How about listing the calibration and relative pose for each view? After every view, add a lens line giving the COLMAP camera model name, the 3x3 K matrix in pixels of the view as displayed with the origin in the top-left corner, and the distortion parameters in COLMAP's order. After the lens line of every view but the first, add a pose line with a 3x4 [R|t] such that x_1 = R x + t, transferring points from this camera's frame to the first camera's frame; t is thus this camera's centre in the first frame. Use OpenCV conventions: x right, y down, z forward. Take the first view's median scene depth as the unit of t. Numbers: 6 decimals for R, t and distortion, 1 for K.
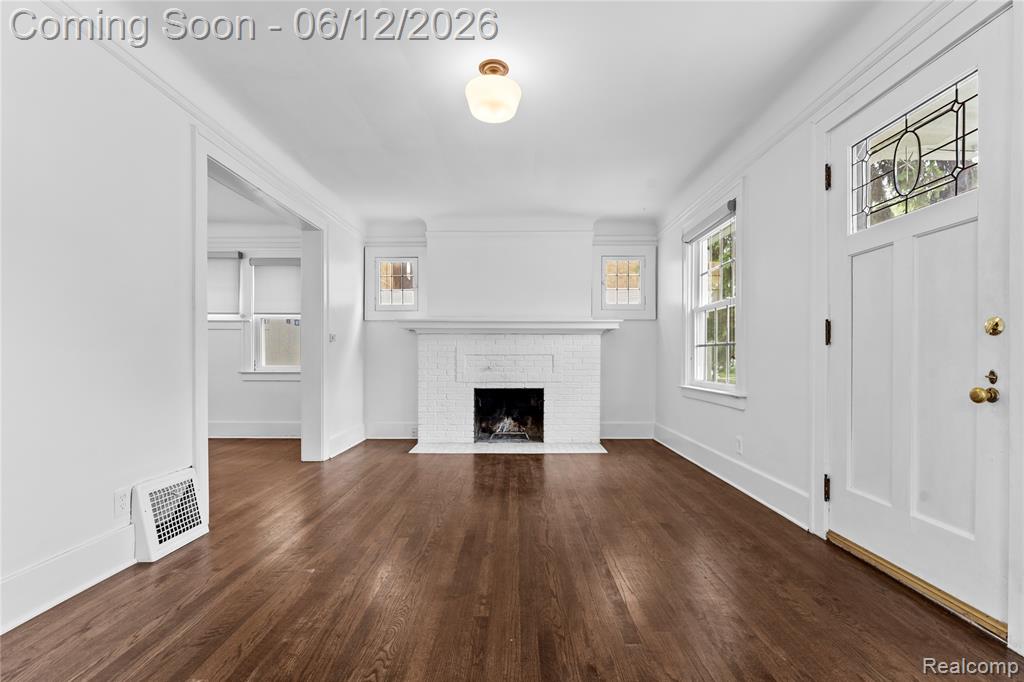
lens RADIAL K [[468.1, 0, 512.5], [0, 468.1, 357.4], [0, 0, 1]] dist [0.002141, 0.000794]
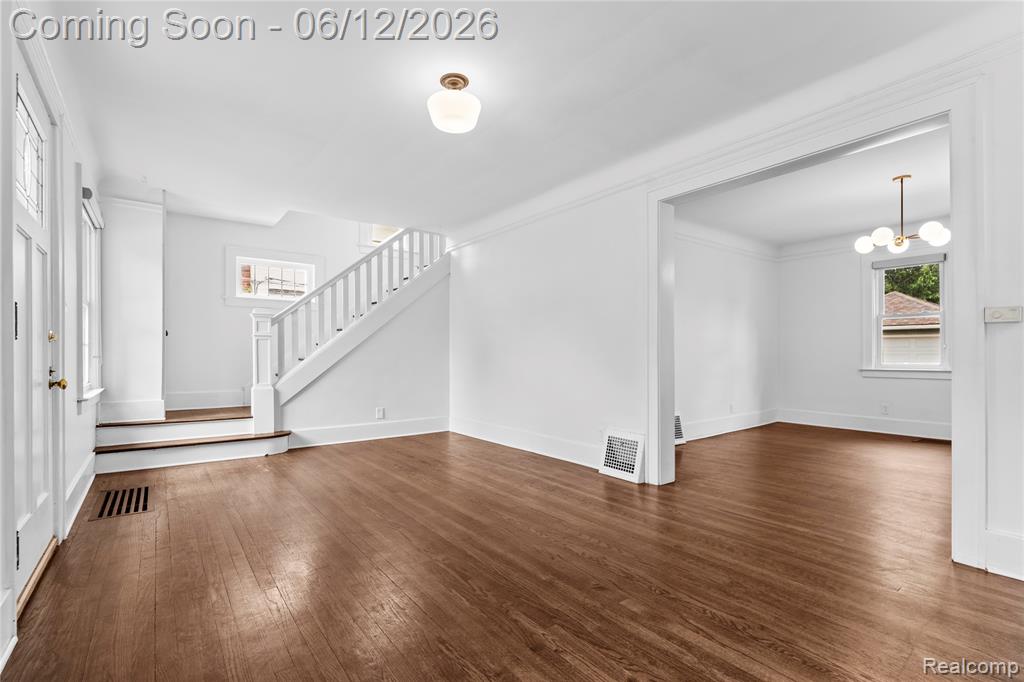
lens RADIAL K [[469.3, 0, 512.4], [0, 469.3, 354.5], [0, 0, 1]] dist [0.000358, 0.000101]
pose [[-0.790228, -0.001501, -0.612811, 0.251632], [-0.001151, 0.999999, -0.000964, -0.002747], [0.612811, -0.000056, -0.790229, 0.961056]]
